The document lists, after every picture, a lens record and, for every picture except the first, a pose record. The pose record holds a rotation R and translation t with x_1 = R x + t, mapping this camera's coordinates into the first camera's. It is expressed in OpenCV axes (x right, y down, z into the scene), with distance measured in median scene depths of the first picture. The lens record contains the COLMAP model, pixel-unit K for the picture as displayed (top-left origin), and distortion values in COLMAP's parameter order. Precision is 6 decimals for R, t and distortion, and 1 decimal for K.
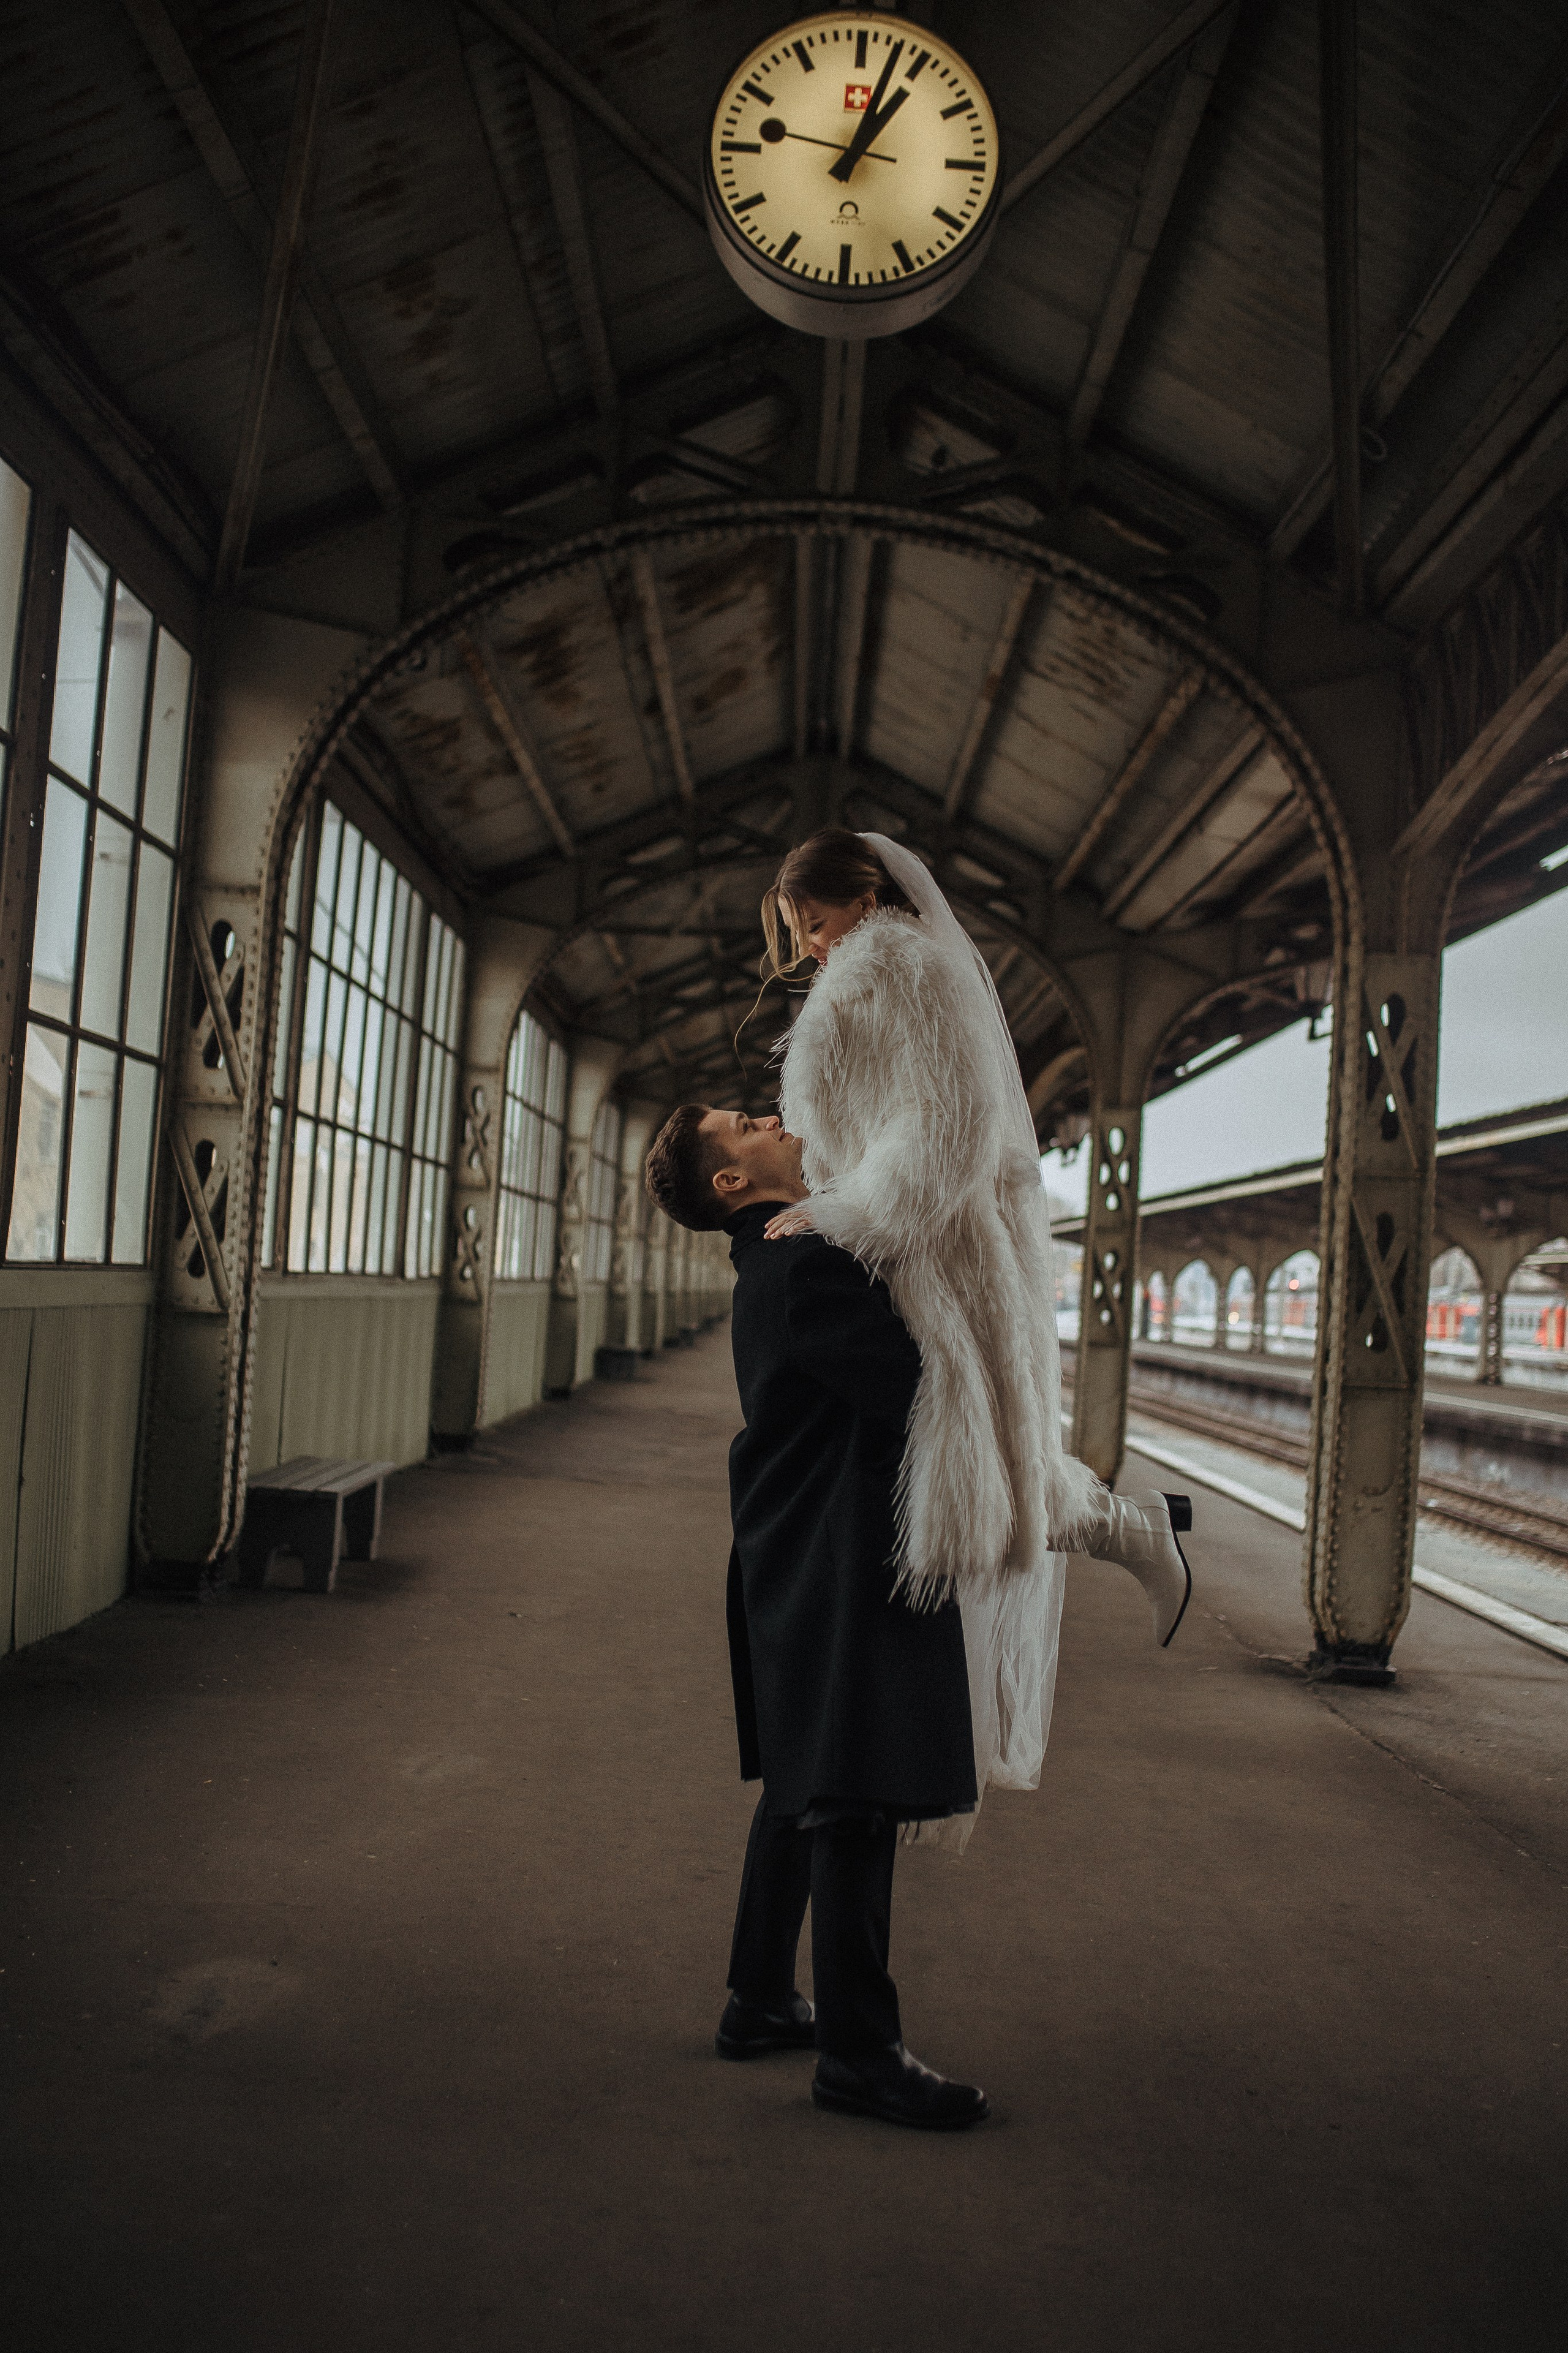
lens RADIAL K [[2223.2, 0, 776.4], [0, 2223.2, 1156.1], [0, 0, 1]] dist [-0.032186, 0.000000]
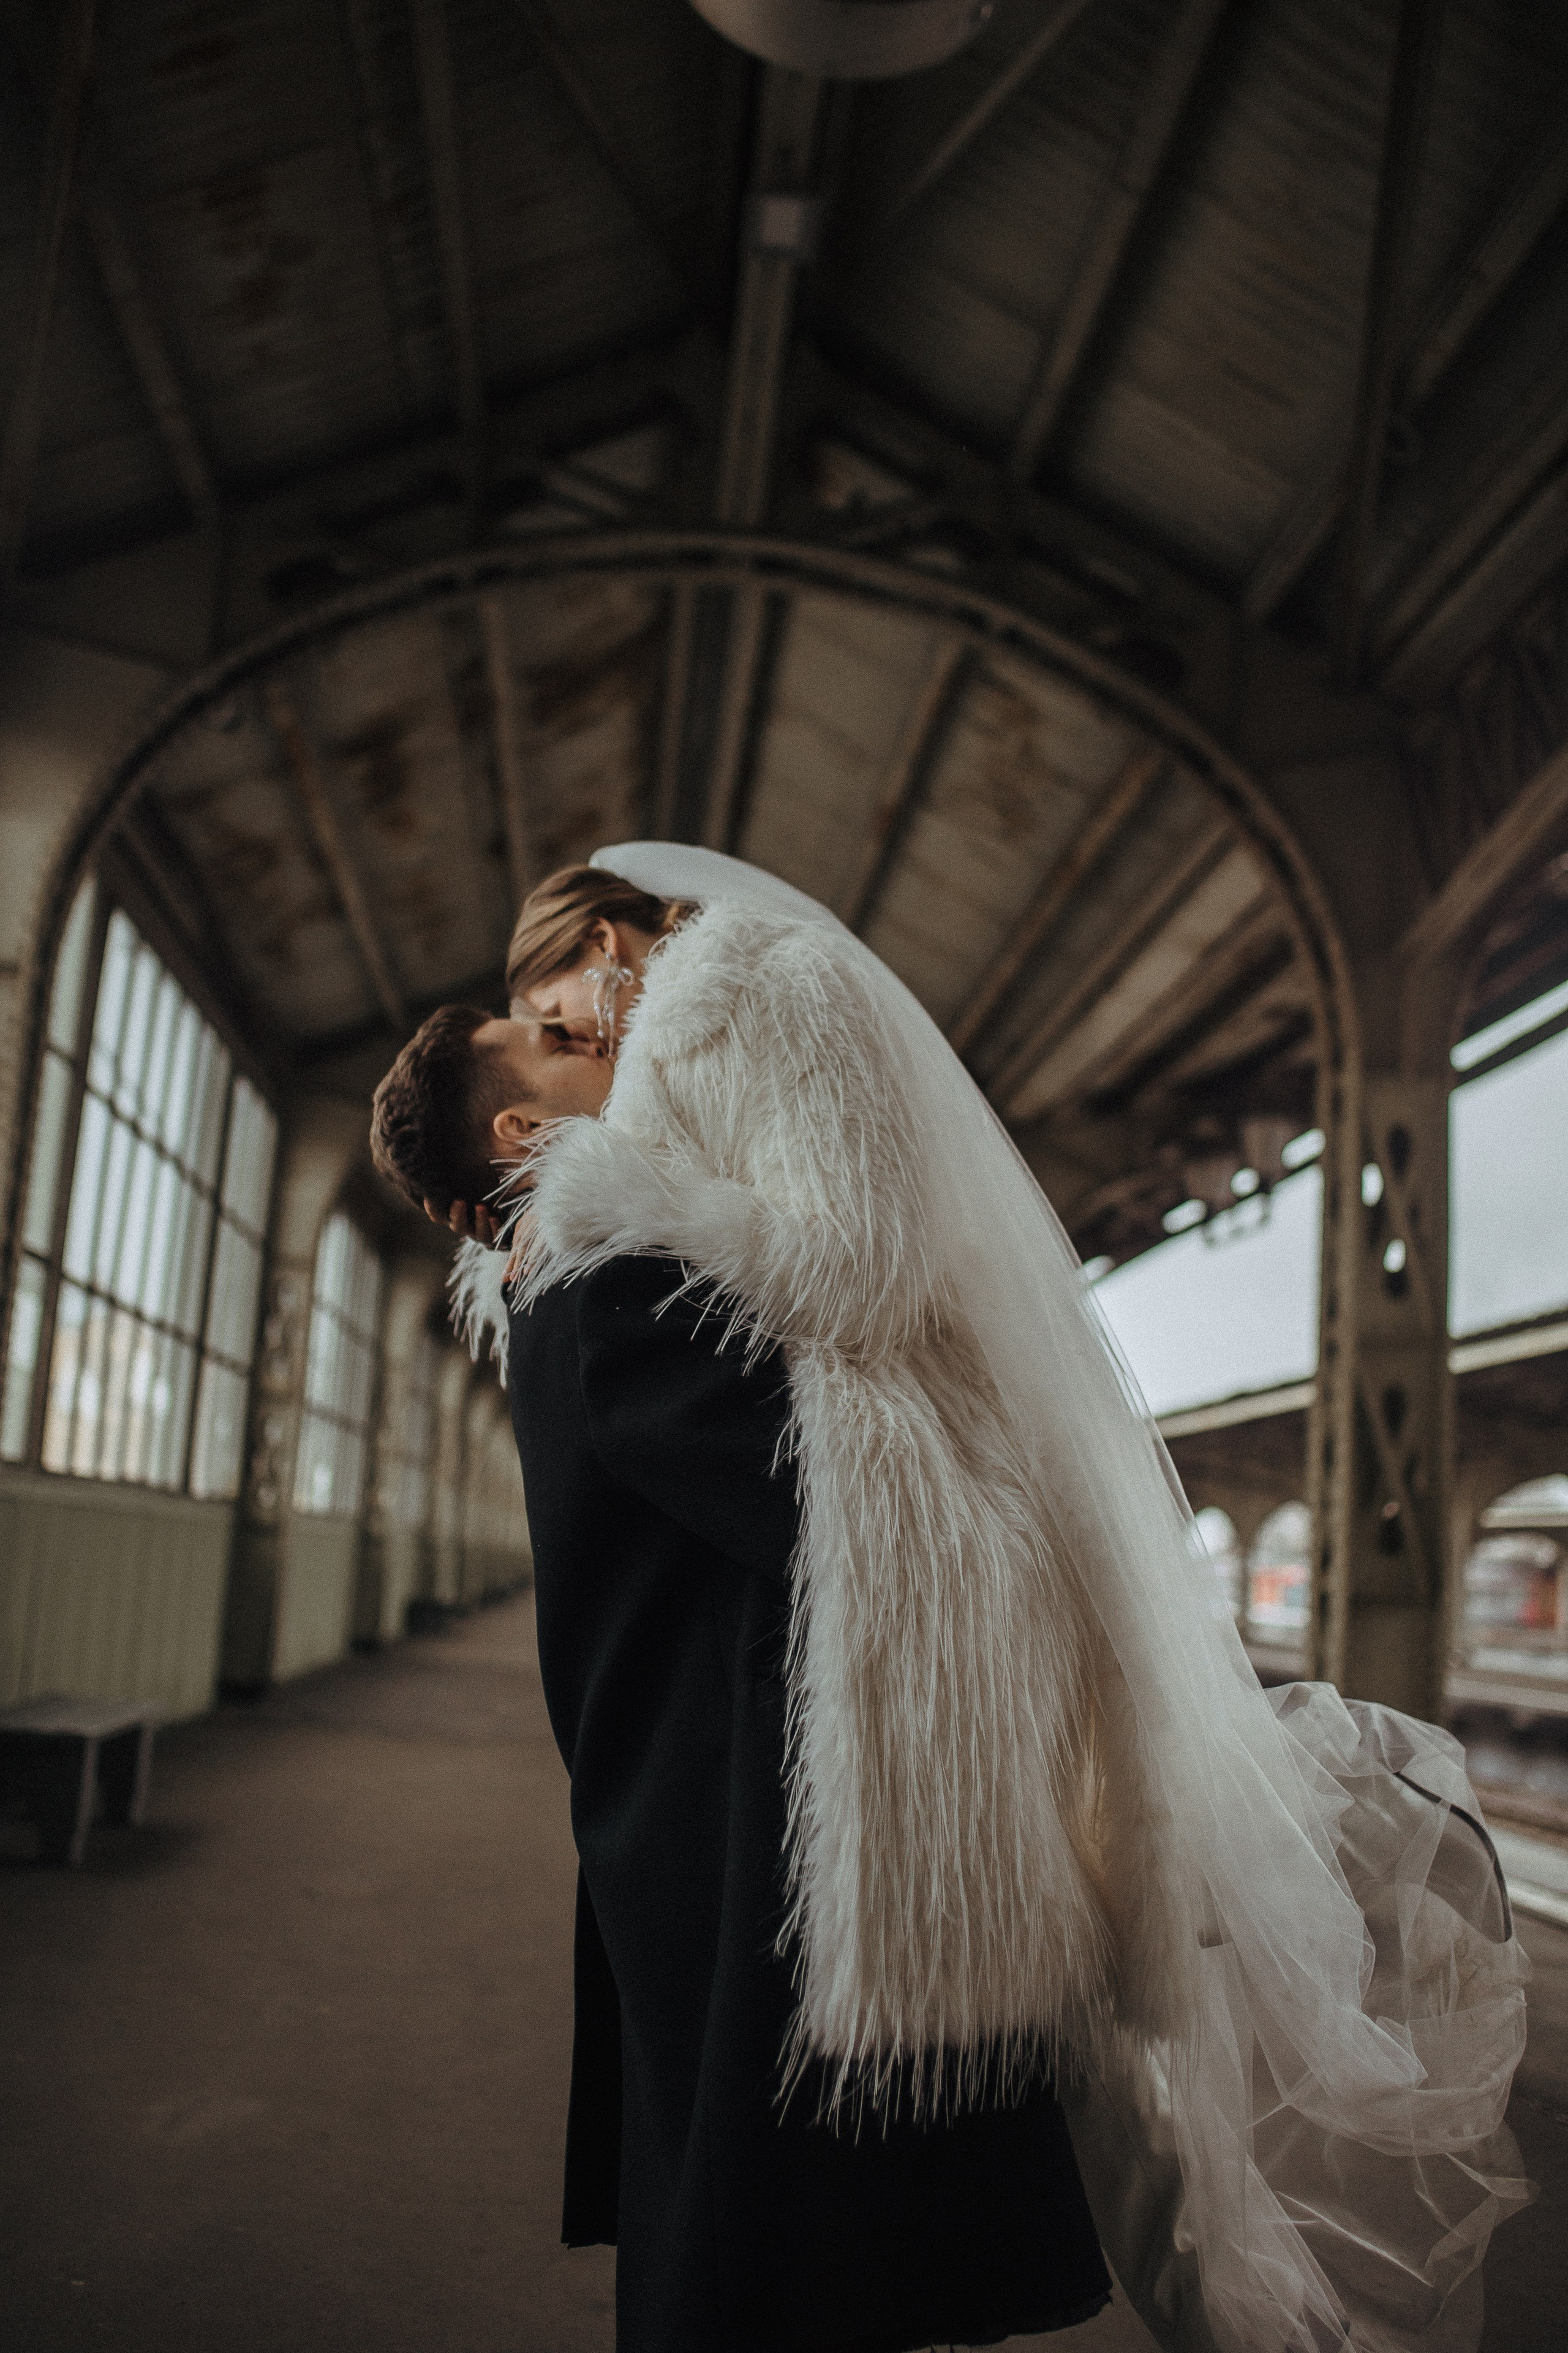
lens RADIAL K [[2223.2, 0, 785.0], [0, 2223.2, 1168.1], [0, 0, 1]] dist [-0.032186, 0.000000]
pose [[0.996070, 0.018630, 0.086590, -0.024308], [-0.008722, 0.993509, -0.113421, 0.039890], [-0.088141, 0.112220, 0.989767, 0.186283]]
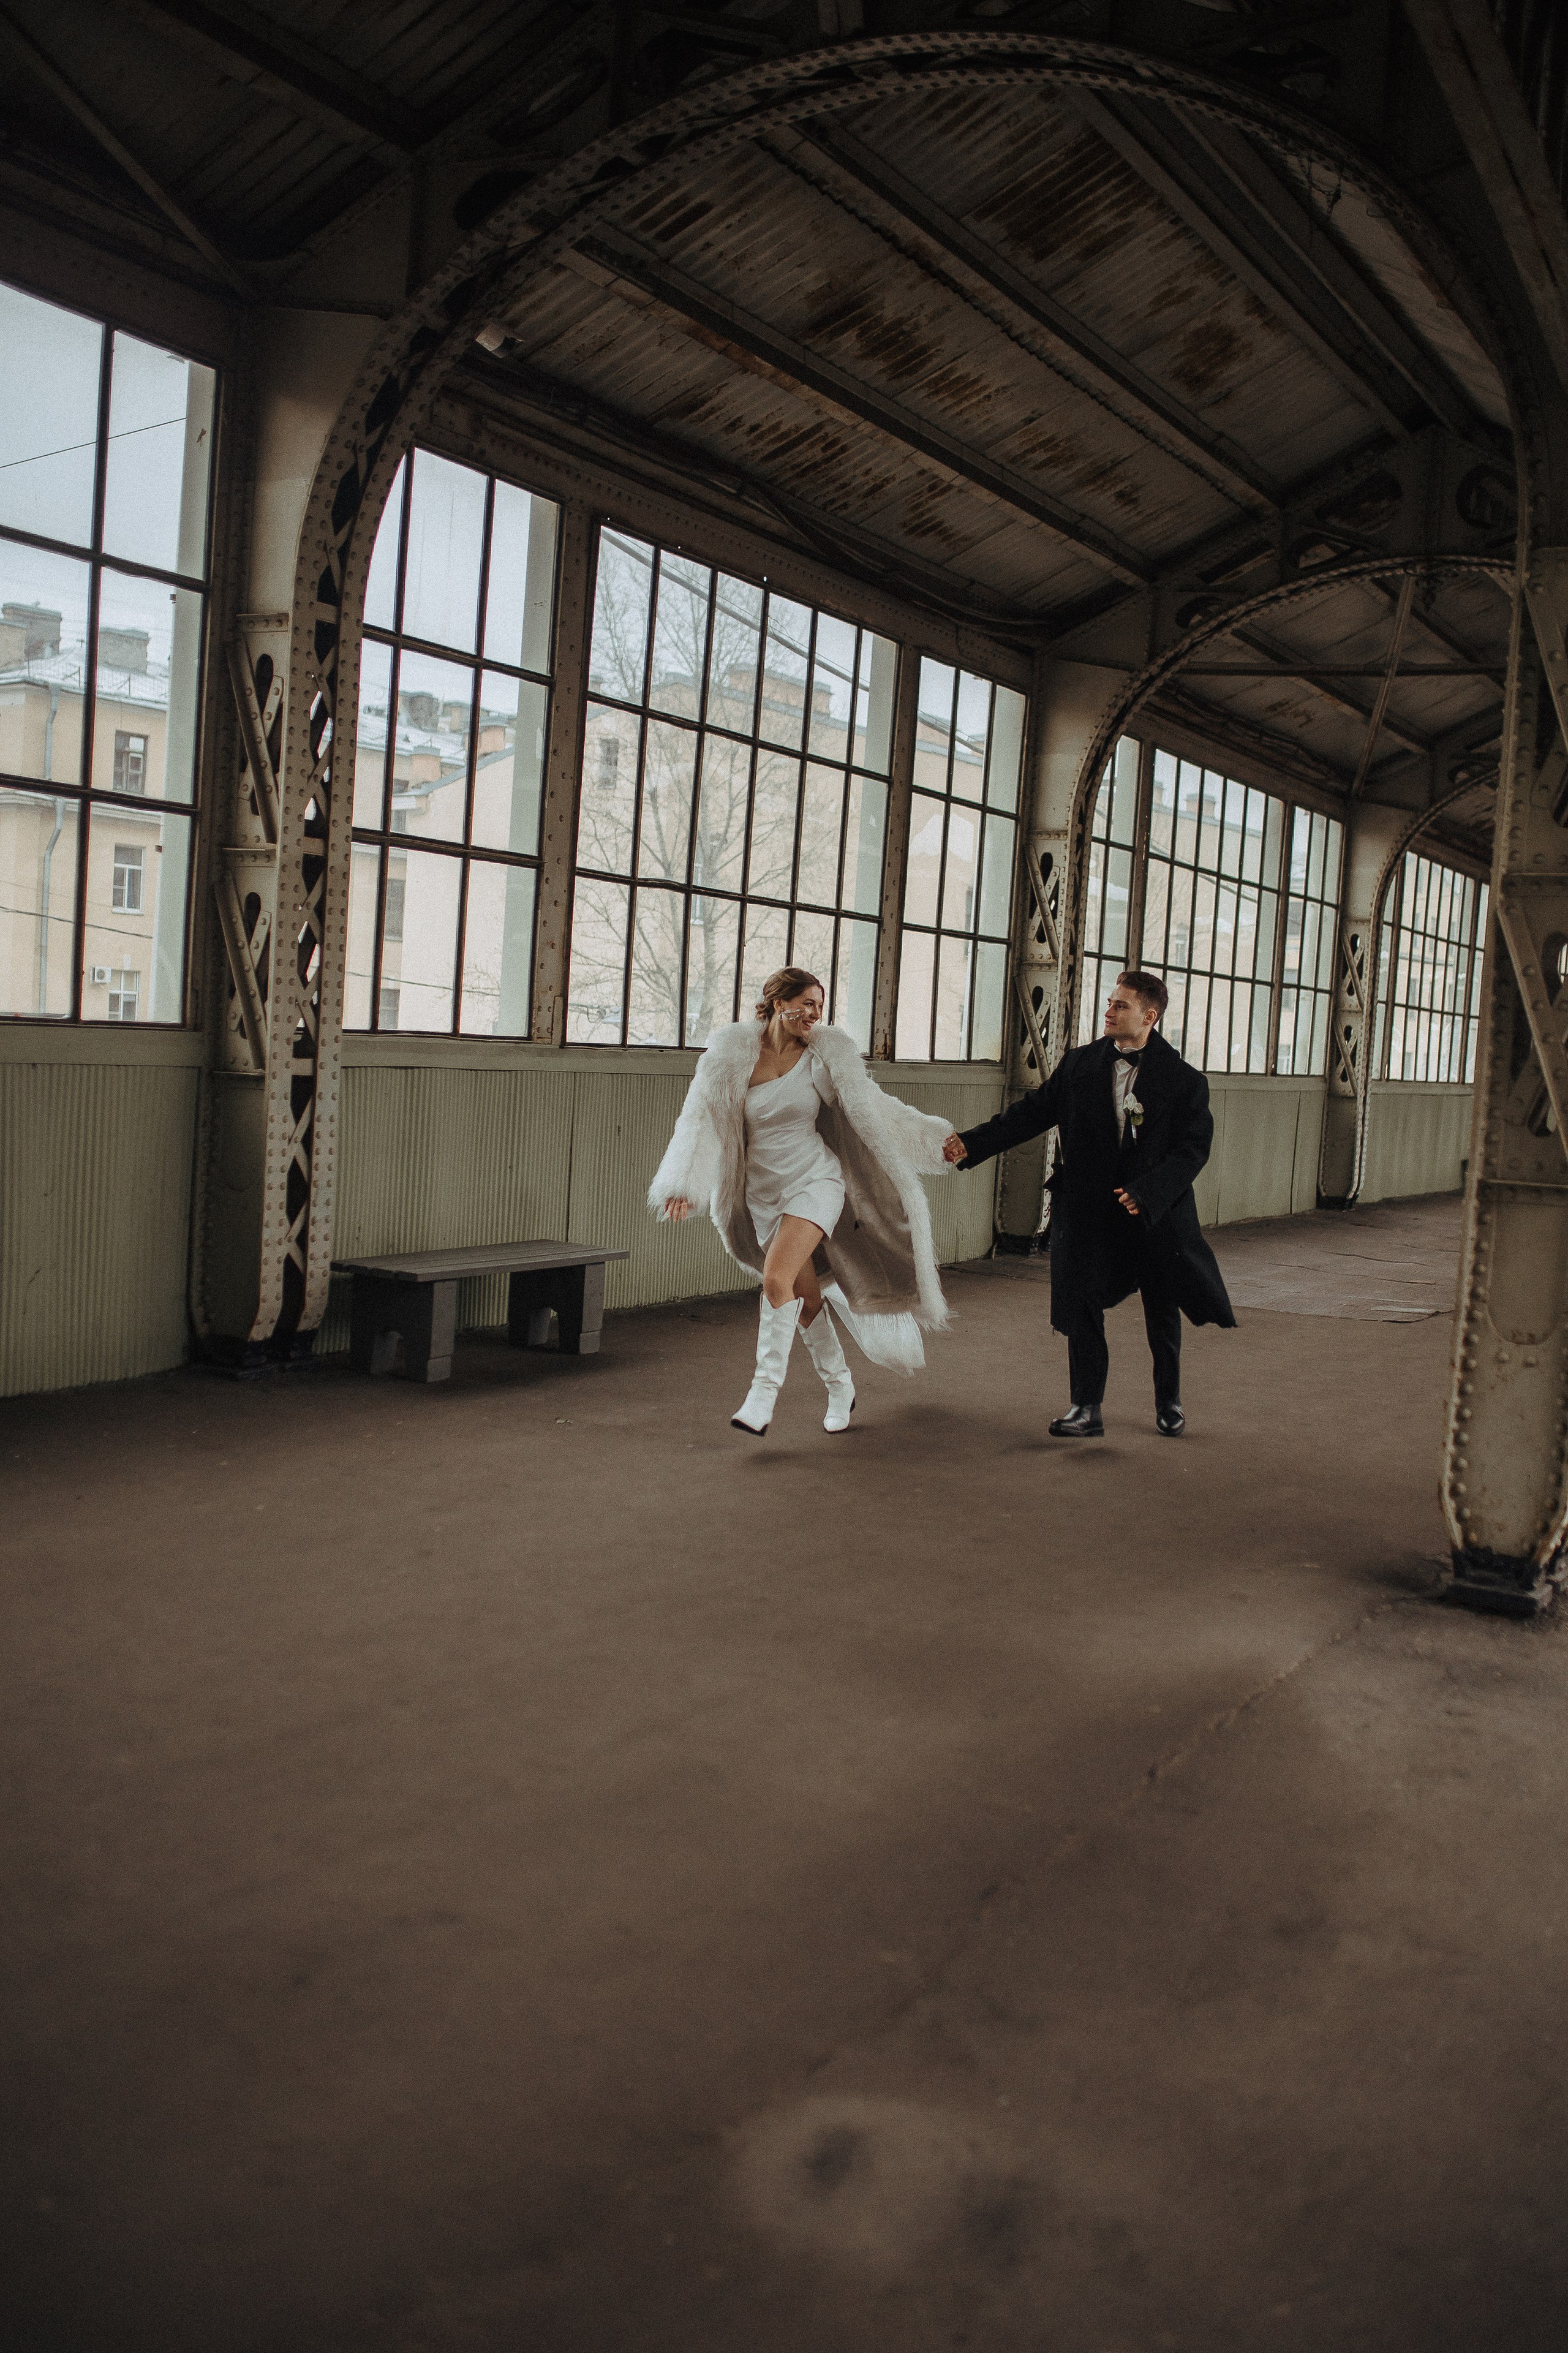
lens RADIAL K [[2223.2, 0, 778.1], [0, 2223.2, 1134.8], [0, 0, 1]] dist [-0.032186, 0.000000]
pose [[0.874183, 0.014796, -0.485371, 0.383663], [0.020759, 0.997483, 0.067796, 0.035139], [0.485152, -0.069342, 0.871676, 0.279171]]
